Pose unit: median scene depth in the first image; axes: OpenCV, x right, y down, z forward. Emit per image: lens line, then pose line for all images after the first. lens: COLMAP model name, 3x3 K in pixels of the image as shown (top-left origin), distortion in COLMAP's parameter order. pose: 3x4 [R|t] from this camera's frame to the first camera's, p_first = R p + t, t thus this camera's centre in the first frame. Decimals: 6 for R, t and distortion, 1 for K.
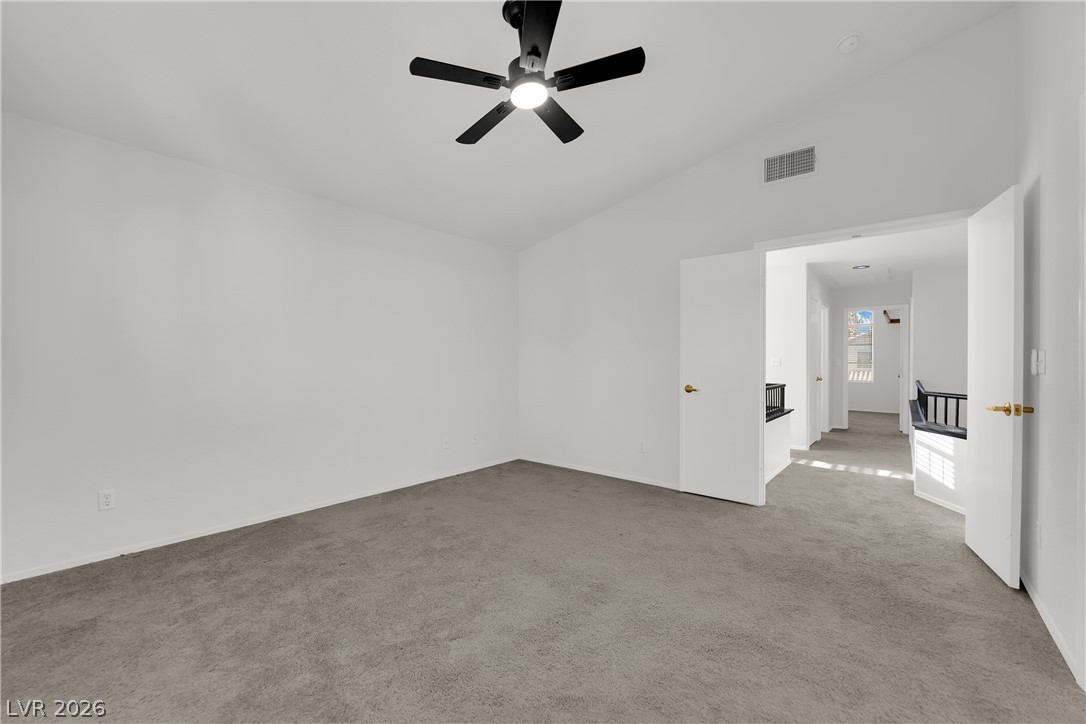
lens RADIAL K [[436.8, 0, 541.4], [0, 436.8, 361.9], [0, 0, 1]] dist [-0.012100, -0.002265]
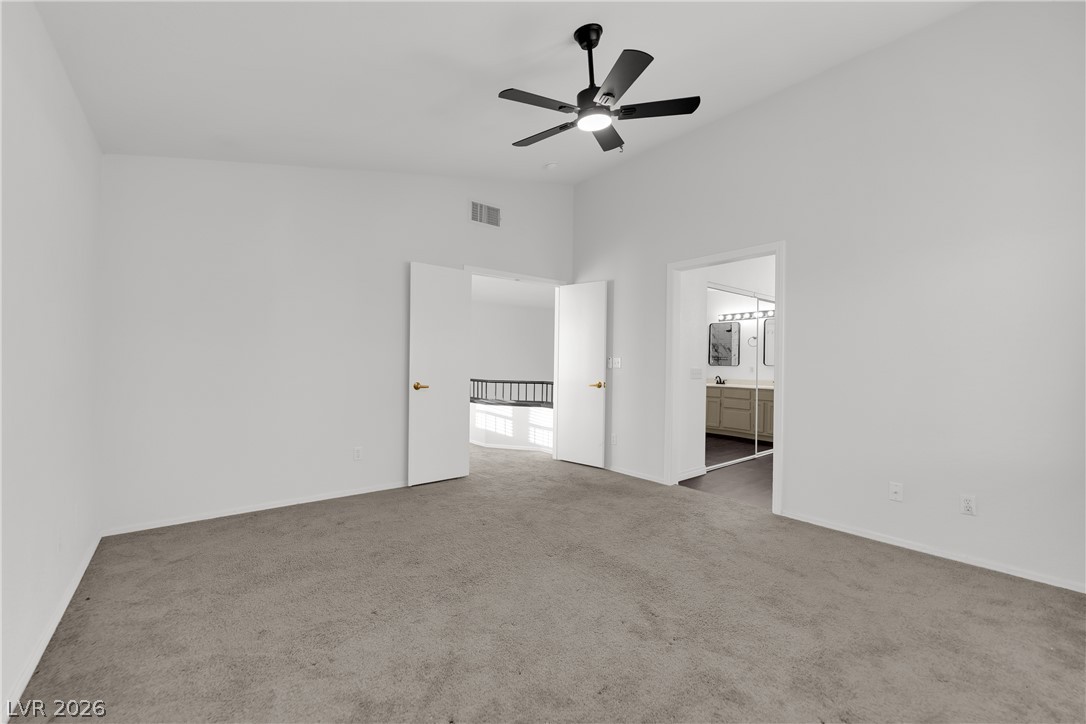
lens RADIAL K [[436.8, 0, 541.5], [0, 436.8, 364.0], [0, 0, 1]] dist [-0.012100, -0.002265]
pose [[0.192746, -0.005443, 0.981234, -0.709980], [-0.015527, 0.999843, 0.008596, -0.006779], [-0.981126, -0.016892, 0.192631, 0.561929]]
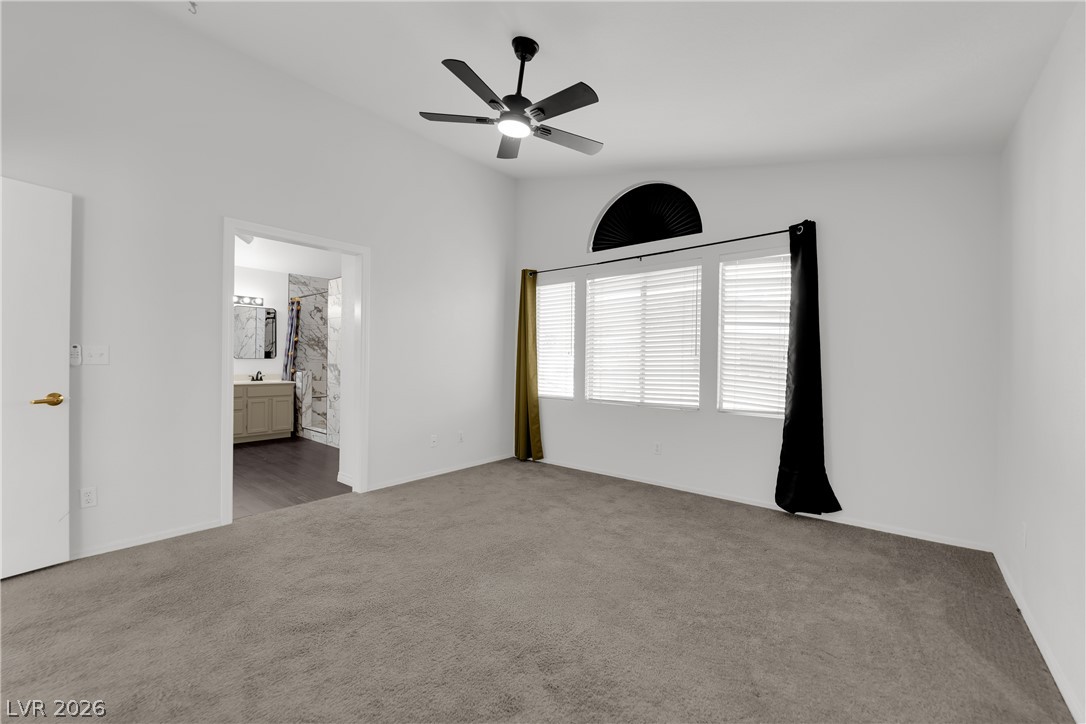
lens RADIAL K [[436.8, 0, 535.9], [0, 436.8, 362.1], [0, 0, 1]] dist [-0.012100, -0.002265]
pose [[-0.999900, -0.013769, 0.003234, -0.064683], [-0.013765, 0.999905, 0.001166, -0.001552], [-0.003250, 0.001122, -0.999994, 1.327854]]
